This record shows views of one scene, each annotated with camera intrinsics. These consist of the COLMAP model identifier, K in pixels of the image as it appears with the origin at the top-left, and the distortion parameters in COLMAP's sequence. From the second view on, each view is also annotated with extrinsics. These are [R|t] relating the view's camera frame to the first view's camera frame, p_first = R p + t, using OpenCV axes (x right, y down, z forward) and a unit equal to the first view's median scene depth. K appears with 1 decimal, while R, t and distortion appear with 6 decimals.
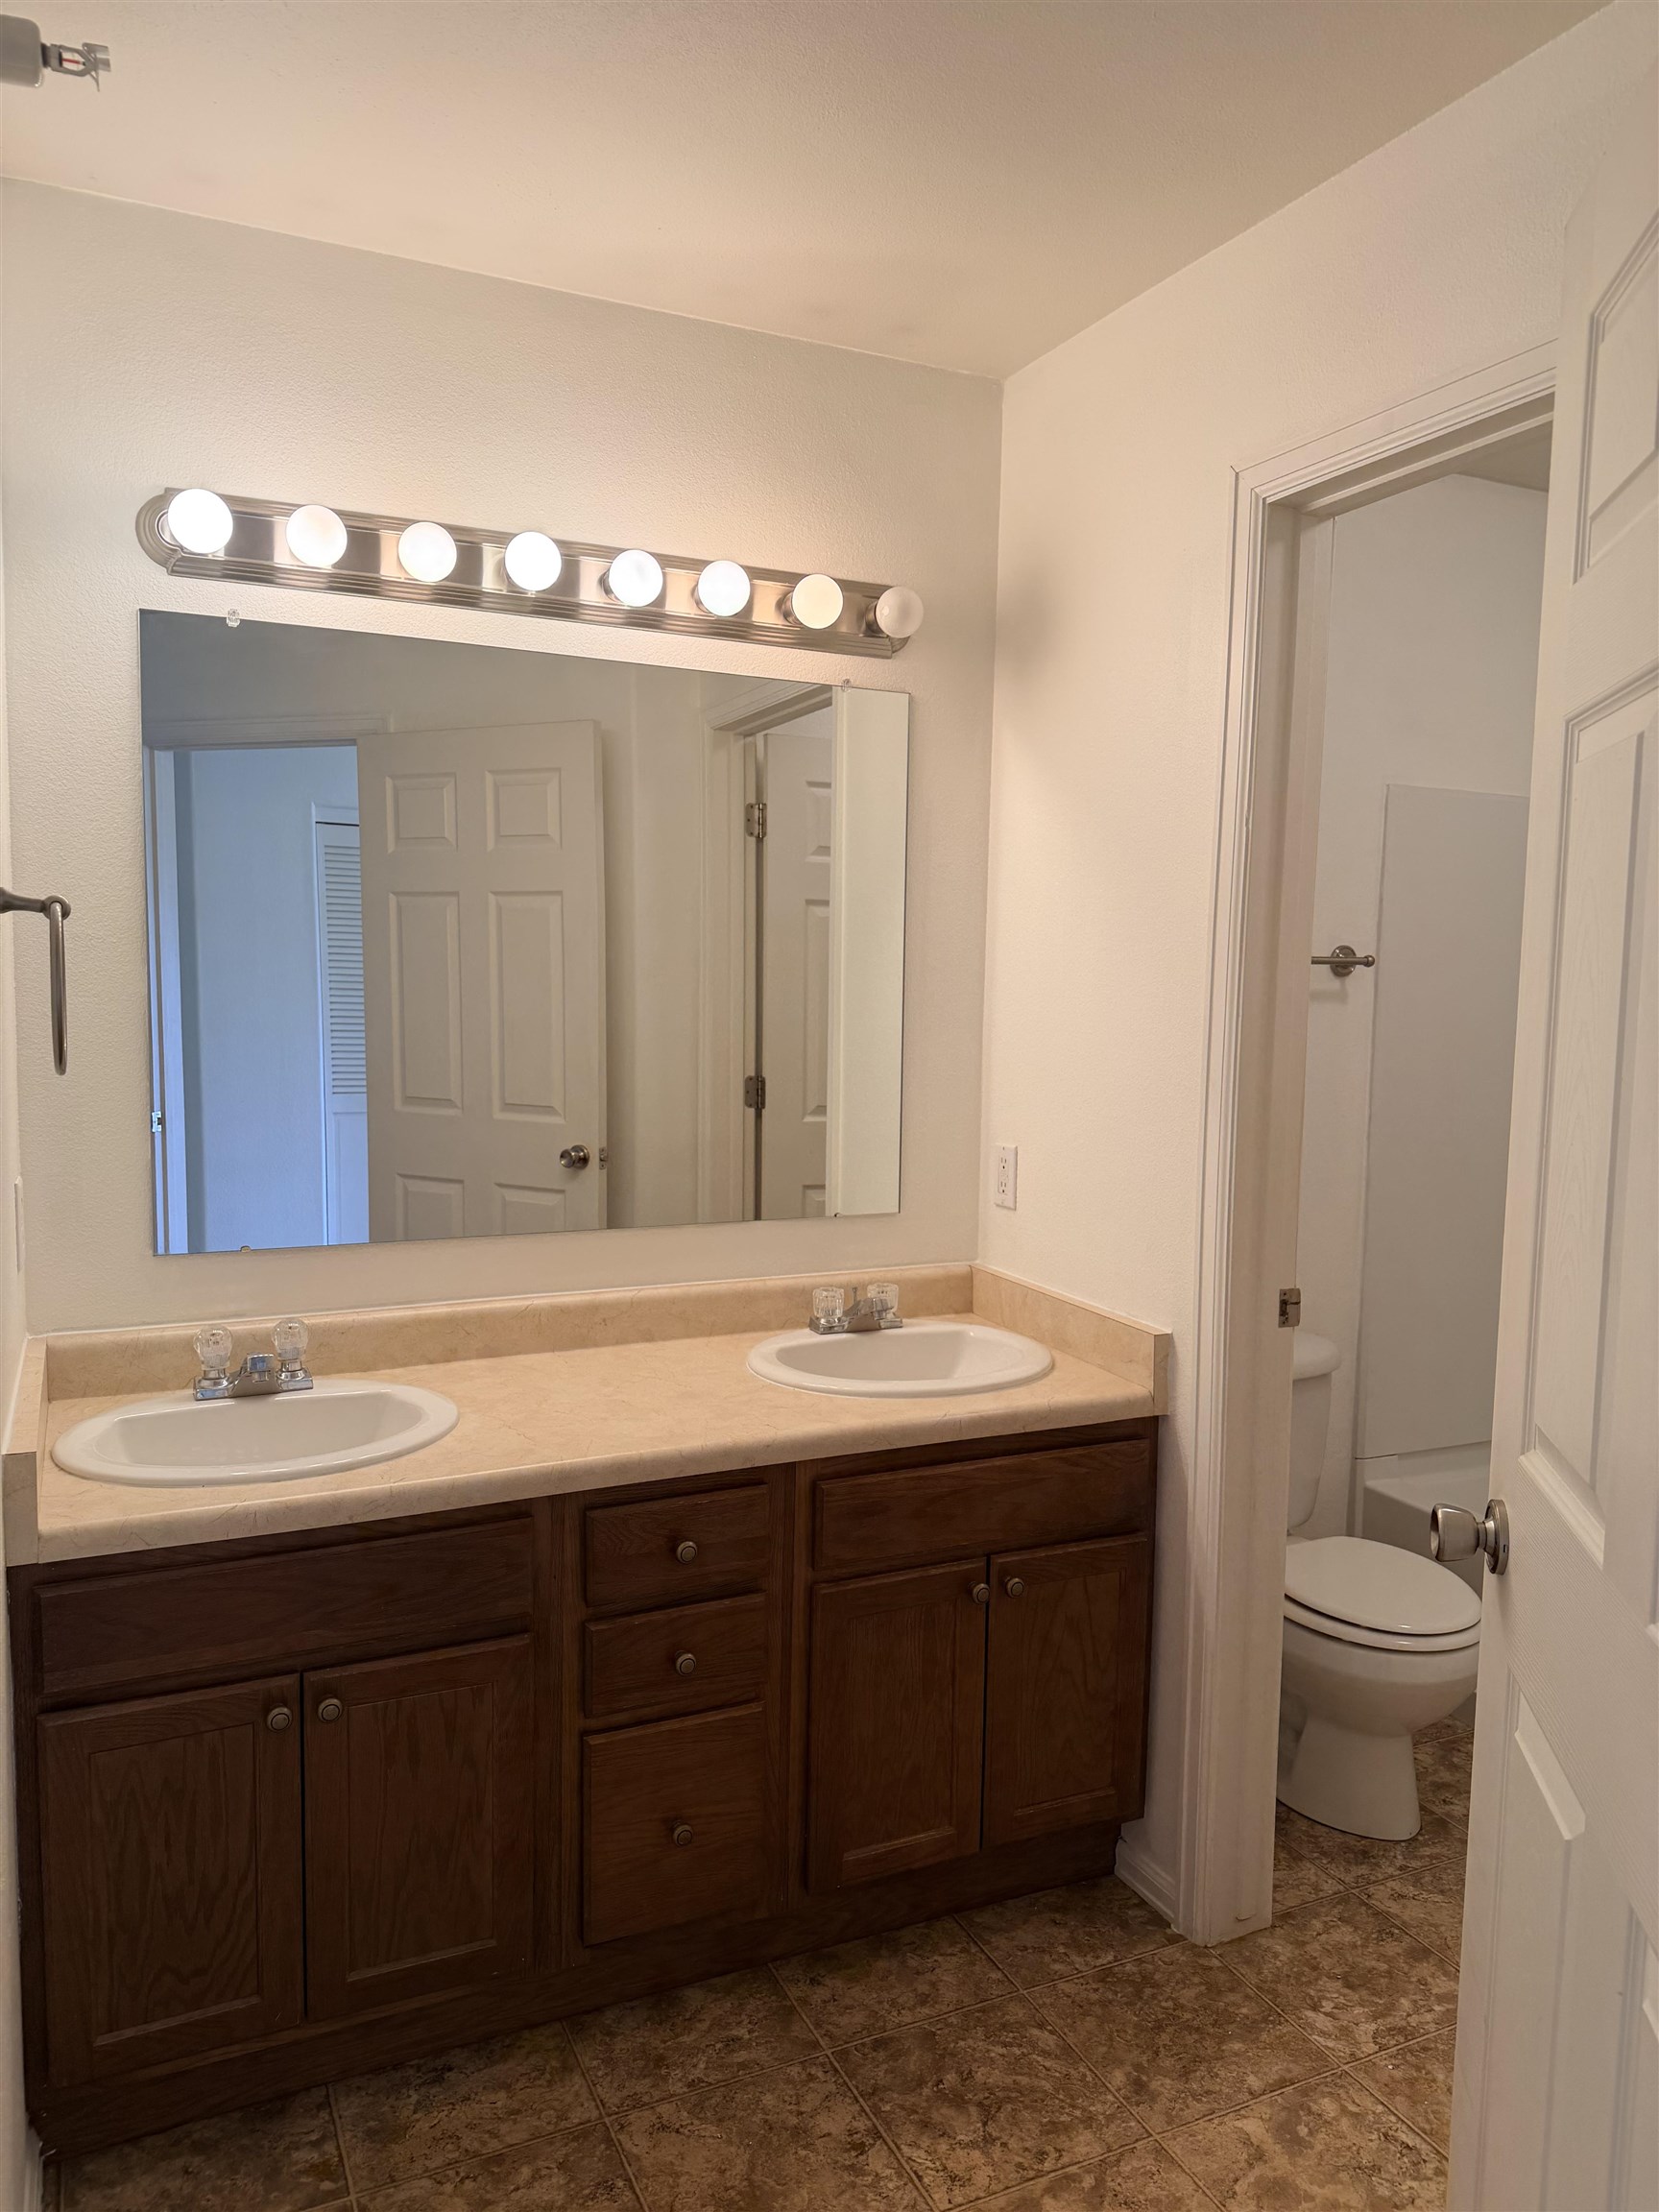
lens RADIAL K [[1539.1, 0, 828.0], [0, 1539.1, 1113.7], [0, 0, 1]] dist [0.120678, -0.212269]
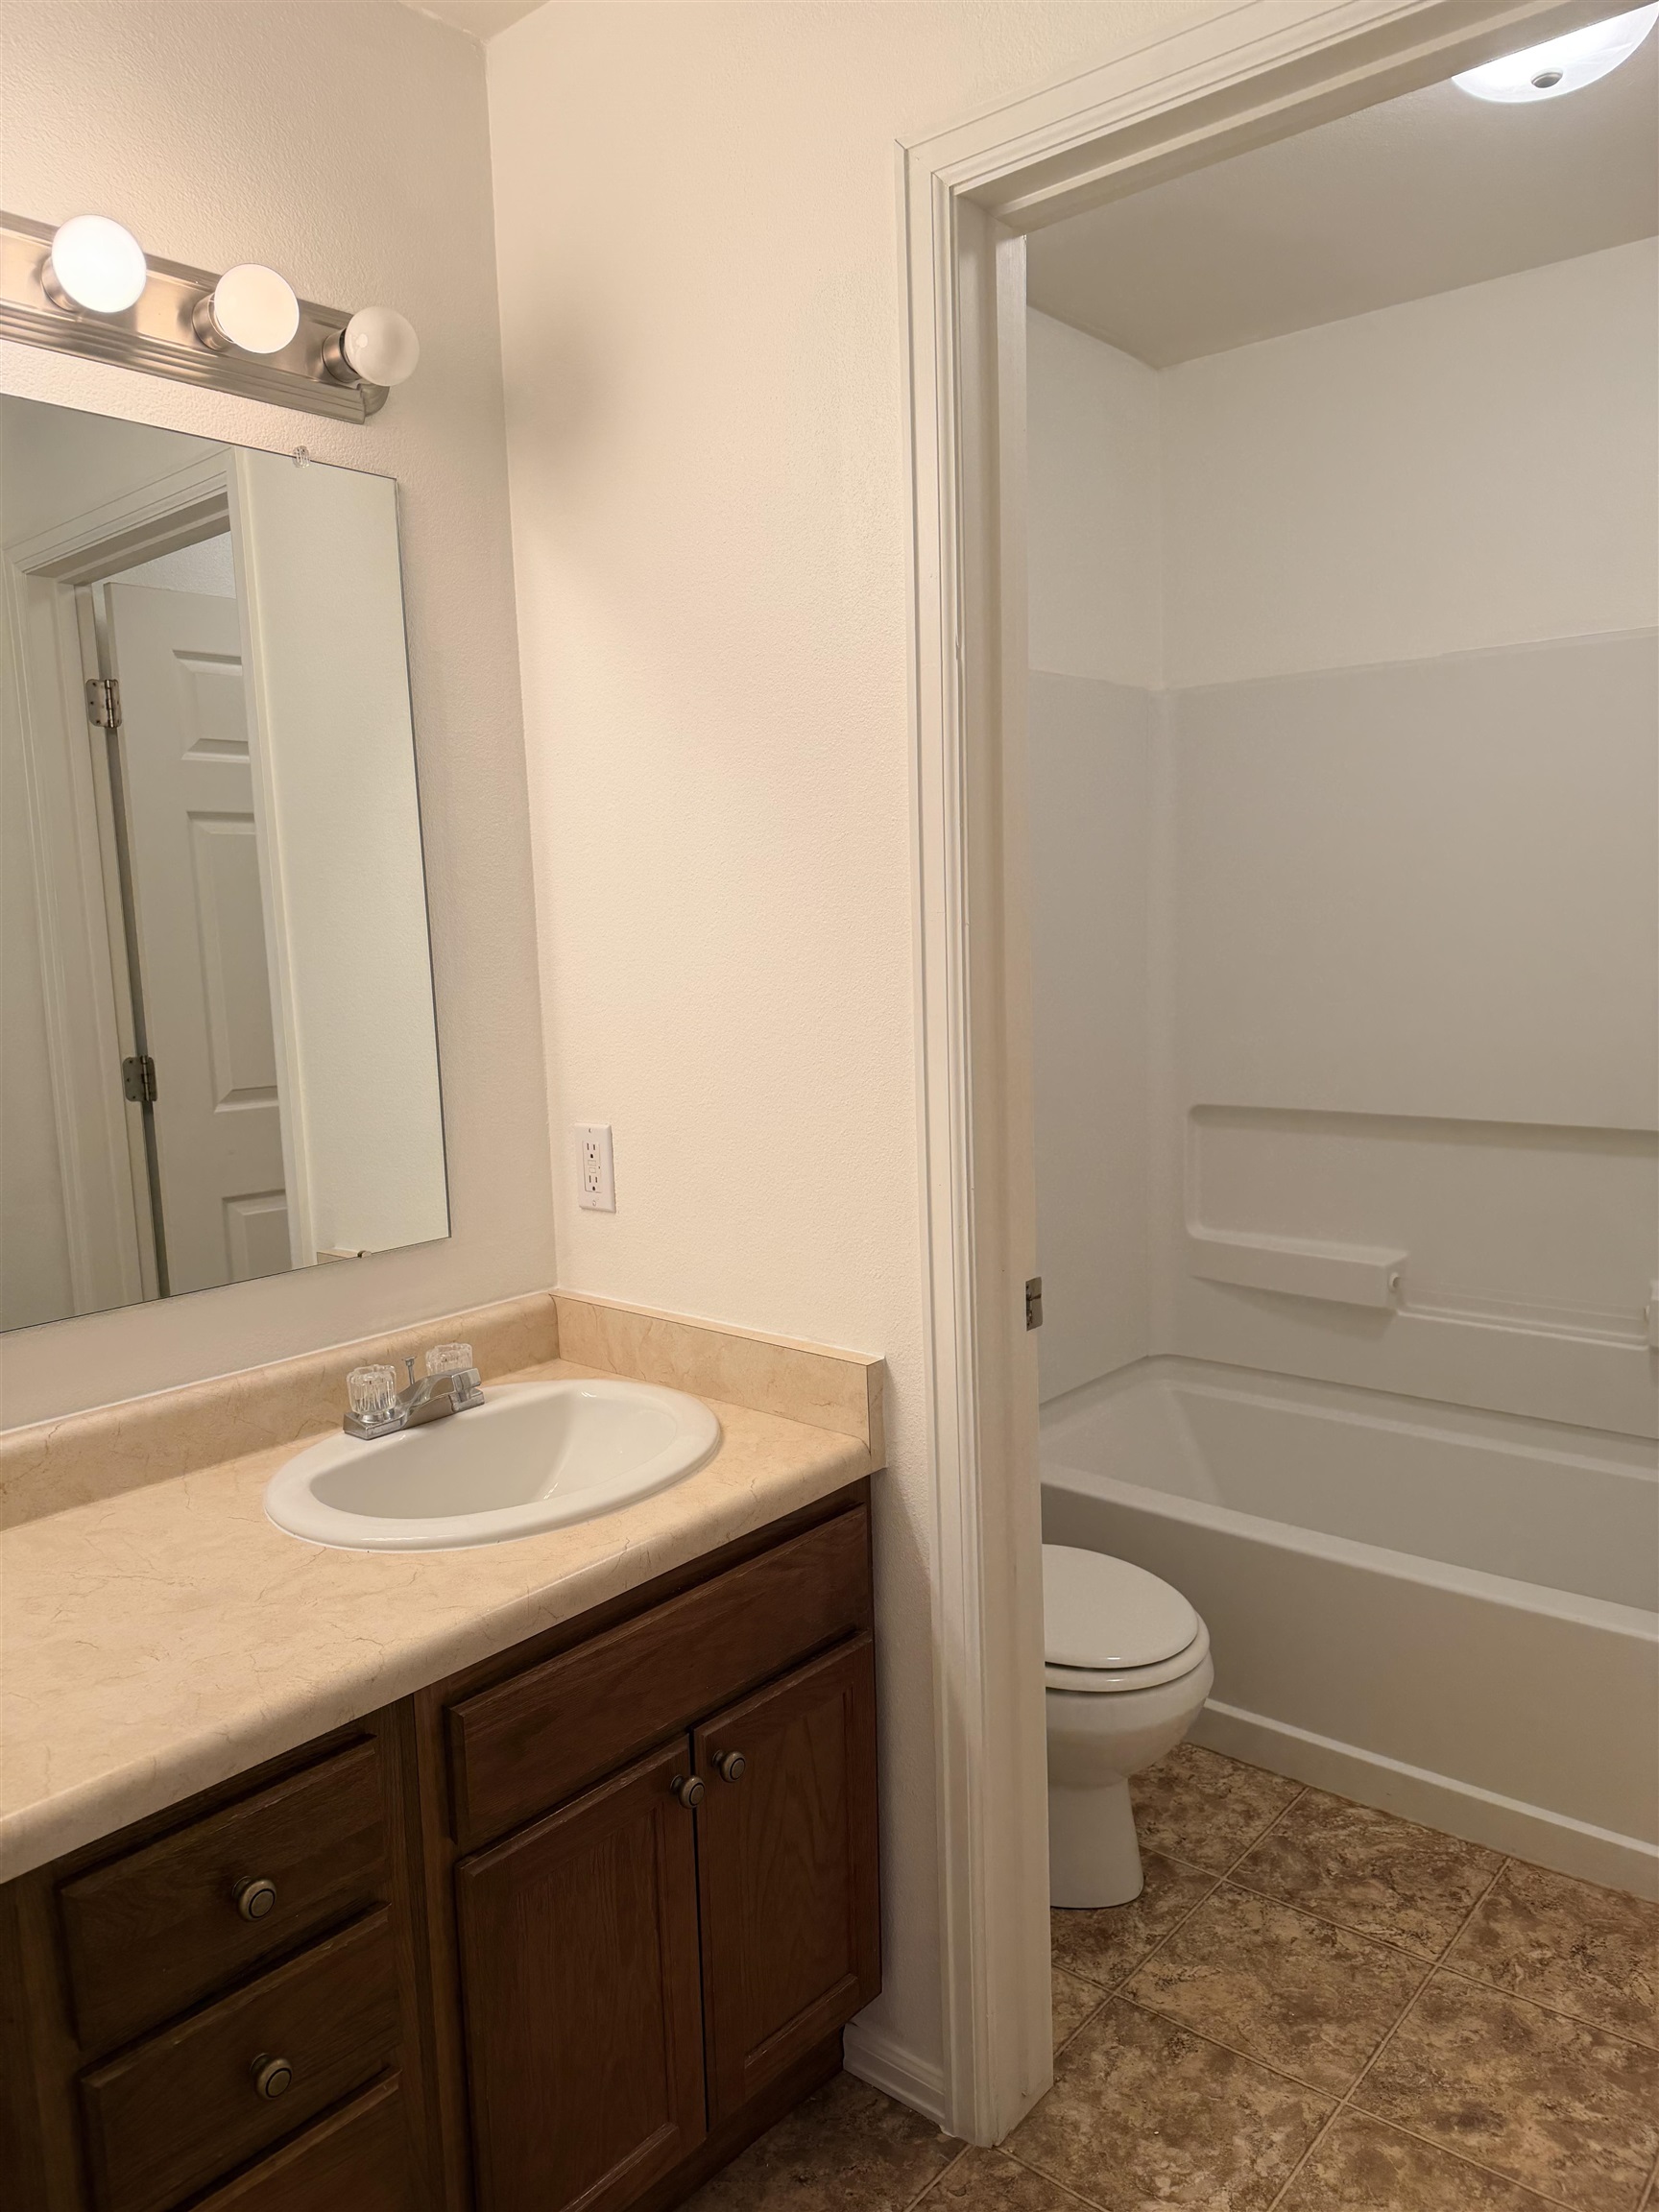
lens RADIAL K [[1555.4, 0, 830.1], [0, 1555.4, 1102.1], [0, 0, 1]] dist [0.032406, -0.058872]
pose [[0.909059, -0.096372, 0.405369, -0.081699], [0.085411, 0.995325, 0.045089, -0.013918], [-0.407820, -0.006366, 0.913040, 0.310096]]
